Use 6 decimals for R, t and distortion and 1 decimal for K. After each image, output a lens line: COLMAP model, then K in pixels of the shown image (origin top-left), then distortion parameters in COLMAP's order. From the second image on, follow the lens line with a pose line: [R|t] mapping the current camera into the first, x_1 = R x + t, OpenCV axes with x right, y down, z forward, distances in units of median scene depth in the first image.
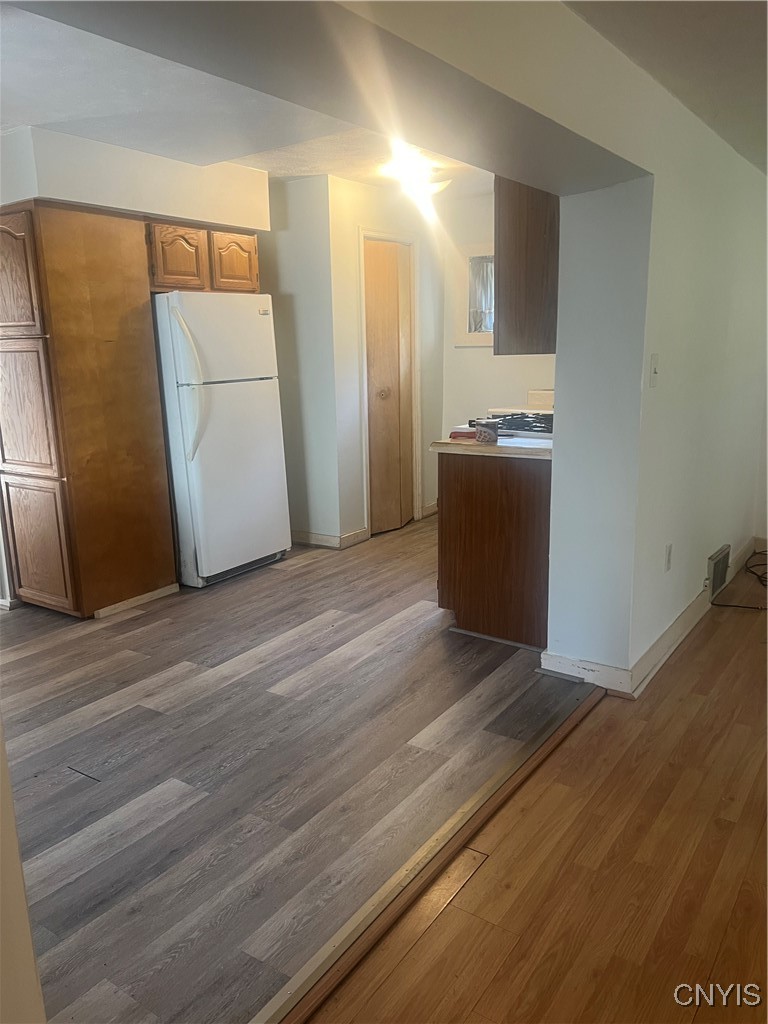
lens RADIAL K [[775.7, 0, 382.6], [0, 775.7, 514.3], [0, 0, 1]] dist [0.062916, -0.069241]
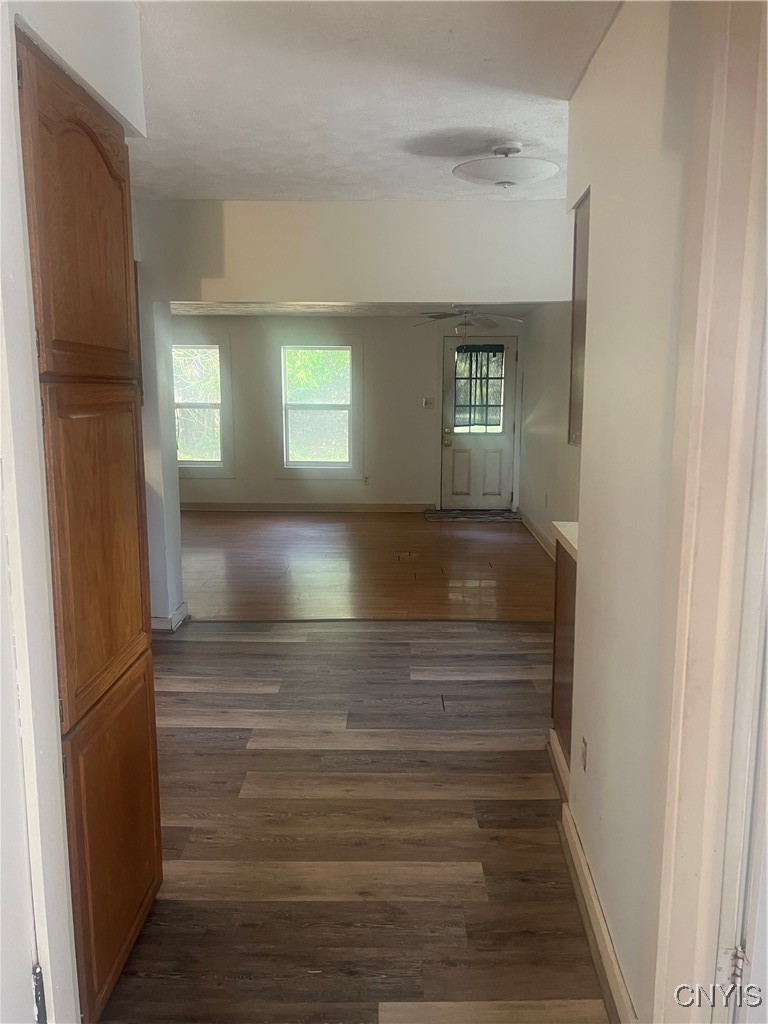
lens RADIAL K [[775.7, 0, 386.1], [0, 775.7, 513.5], [0, 0, 1]] dist [0.062916, -0.069241]
pose [[-0.570760, -0.106103, 0.814233, -0.878895], [0.192086, 0.946849, 0.258032, -0.223334], [-0.798334, 0.303677, -0.520042, 1.058729]]
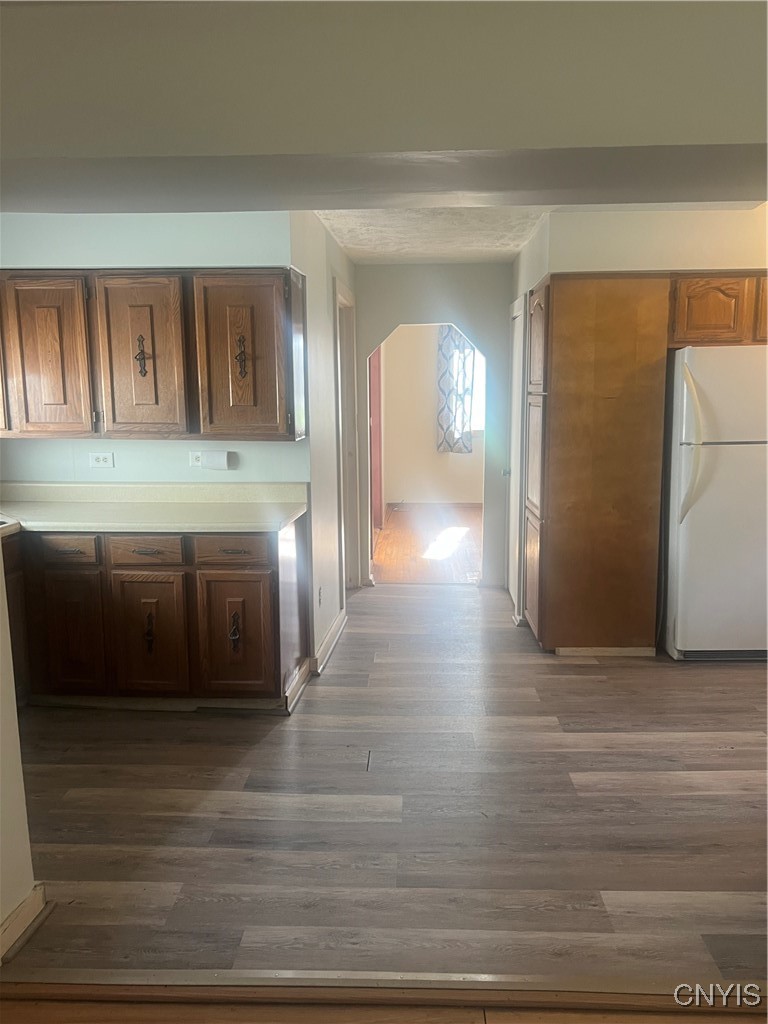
lens RADIAL K [[775.7, 0, 382.6], [0, 775.7, 504.2], [0, 0, 1]] dist [0.062916, -0.069241]
pose [[0.540412, 0.138923, -0.829852, 0.355643], [-0.186791, 0.981473, 0.042664, -0.068392], [0.820404, 0.131953, 0.556350, 0.188018]]
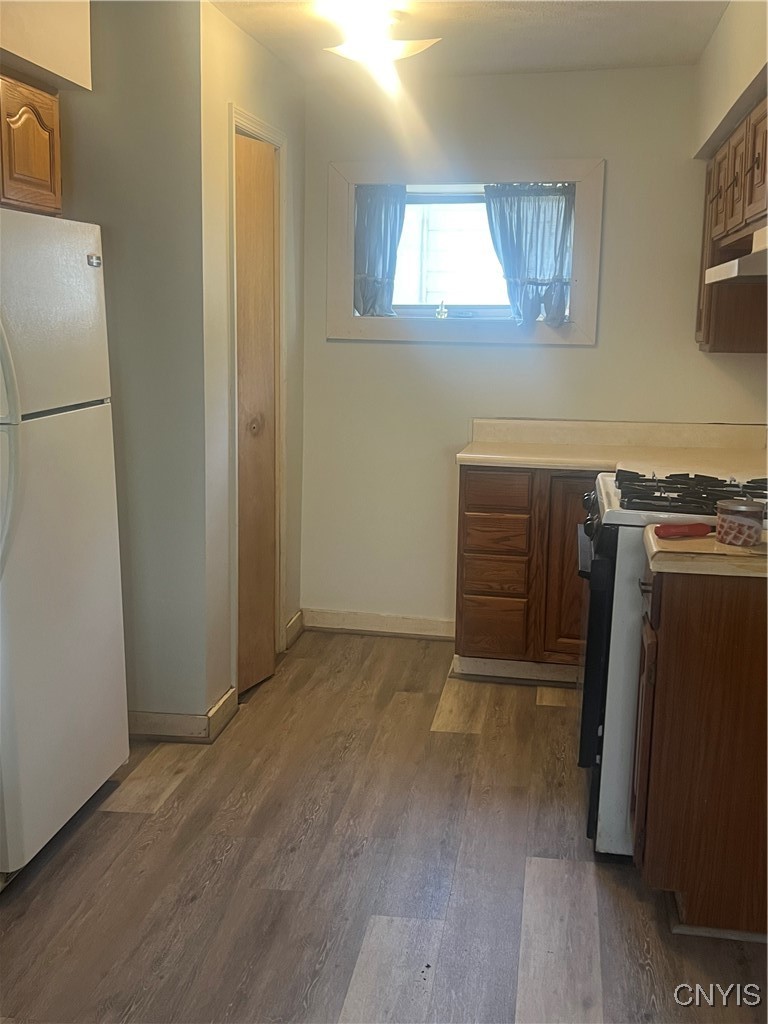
lens RADIAL K [[1128.4, 0, 392.8], [0, 1128.4, 497.4], [0, 0, 1]] dist [0.060677, 0.000000]
pose [[0.896098, -0.032914, 0.442634, -0.334541], [0.059441, 0.997163, -0.046186, -0.088198], [-0.439858, 0.067698, 0.895512, 0.370329]]
